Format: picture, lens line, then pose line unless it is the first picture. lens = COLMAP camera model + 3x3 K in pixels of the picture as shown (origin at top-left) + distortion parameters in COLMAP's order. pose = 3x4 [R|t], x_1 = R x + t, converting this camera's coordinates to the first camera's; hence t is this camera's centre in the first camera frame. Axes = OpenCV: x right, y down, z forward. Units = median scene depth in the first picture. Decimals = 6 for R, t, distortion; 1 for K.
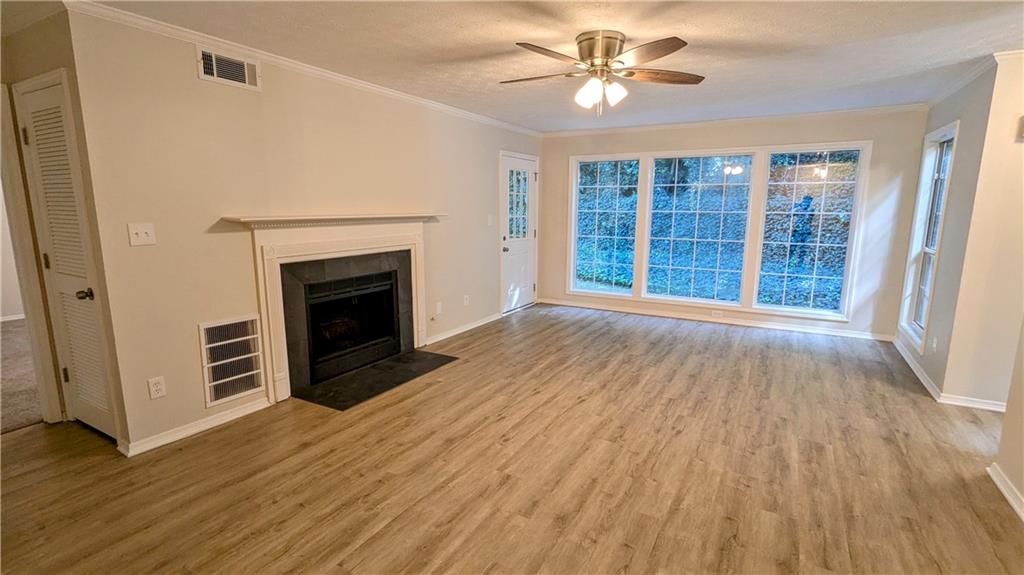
lens RADIAL K [[481.9, 0, 514.9], [0, 481.9, 292.3], [0, 0, 1]] dist [0.000496, -0.000206]
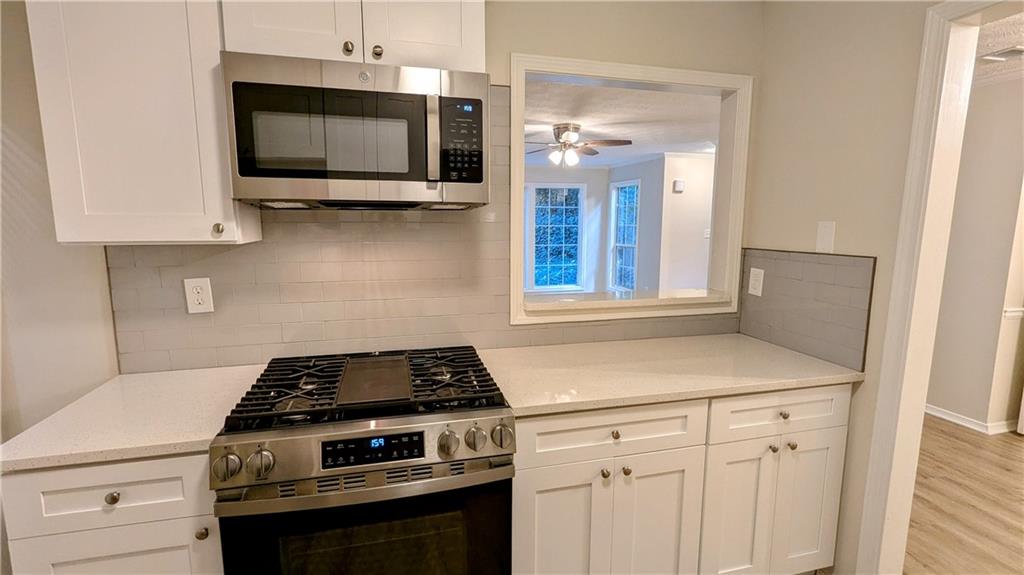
lens RADIAL K [[481.9, 0, 514.7], [0, 481.9, 294.9], [0, 0, 1]] dist [0.000496, -0.000206]
pose [[0.709266, -0.111666, 0.696041, -0.788717], [0.128665, 0.991295, 0.027924, 0.000170], [-0.693100, 0.069751, 0.717459, -0.044564]]
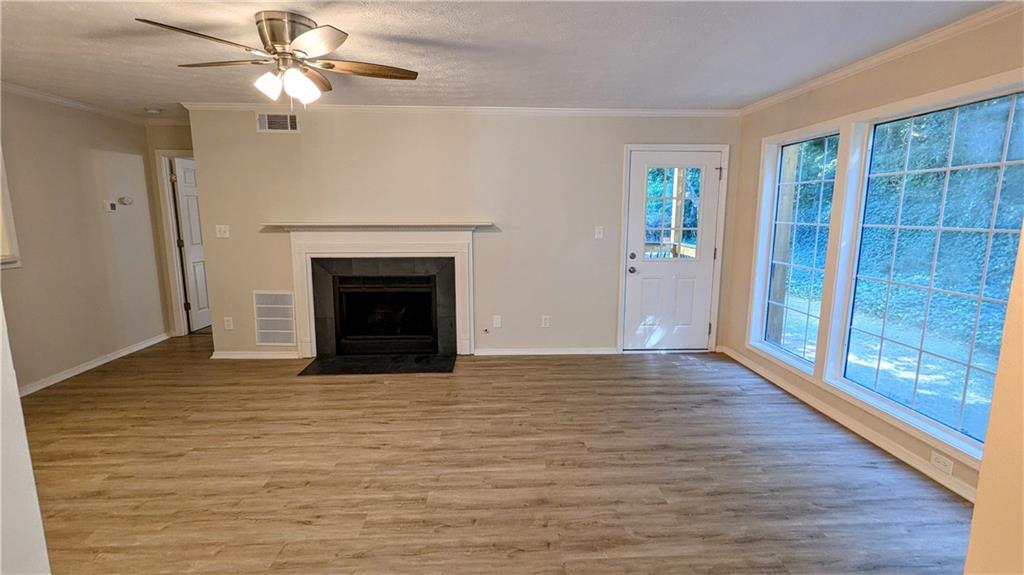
lens RADIAL K [[481.9, 0, 515.5], [0, 481.9, 291.7], [0, 0, 1]] dist [0.000496, -0.000206]
pose [[0.537604, 0.133709, -0.832529, 0.757373], [-0.148475, 0.986931, 0.062630, -0.106119], [0.830023, 0.089940, 0.550430, 0.583516]]
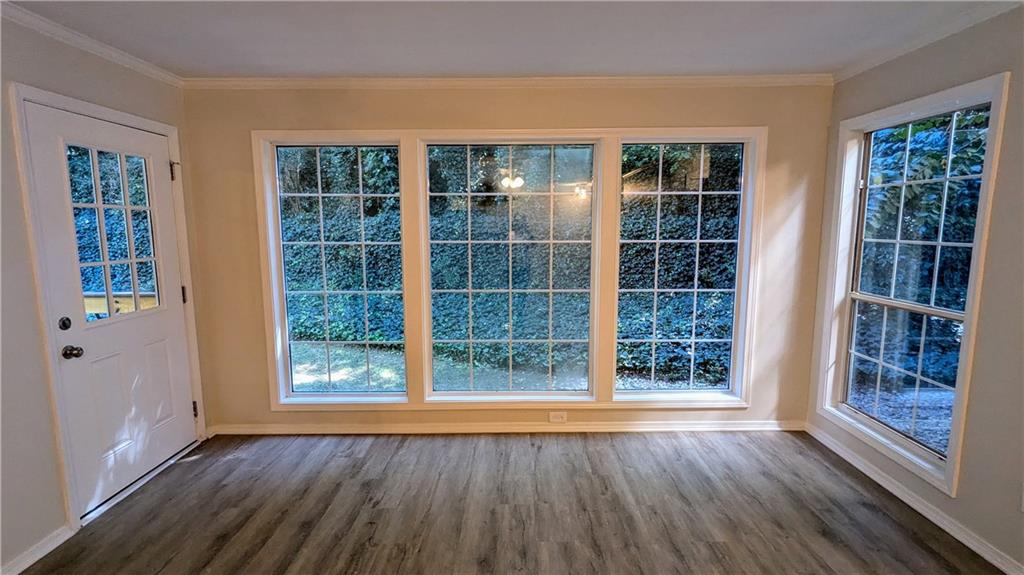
lens RADIAL K [[481.9, 0, 515.4], [0, 481.9, 290.5], [0, 0, 1]] dist [0.000496, -0.000206]
pose [[0.867618, -0.074501, 0.491618, 0.141295], [0.096215, 0.995179, -0.018991, -0.136444], [-0.487834, 0.063778, 0.870604, 0.703312]]
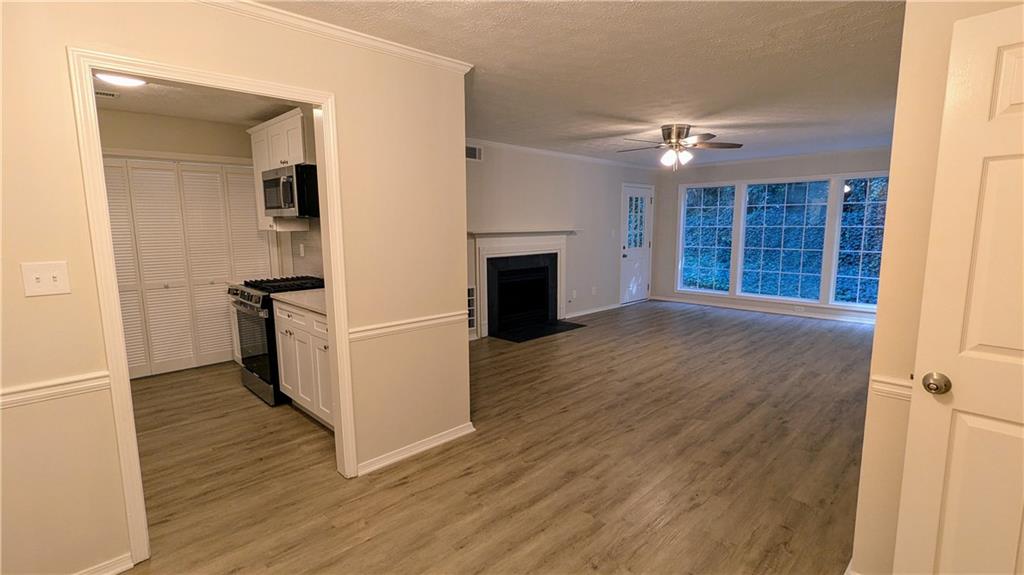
lens RADIAL K [[481.9, 0, 513.4], [0, 481.9, 293.9], [0, 0, 1]] dist [0.000496, -0.000206]
pose [[0.963186, 0.028488, -0.267322, 0.060805], [-0.037318, 0.998911, -0.028009, 0.092350], [0.266232, 0.036953, 0.963200, -0.515469]]
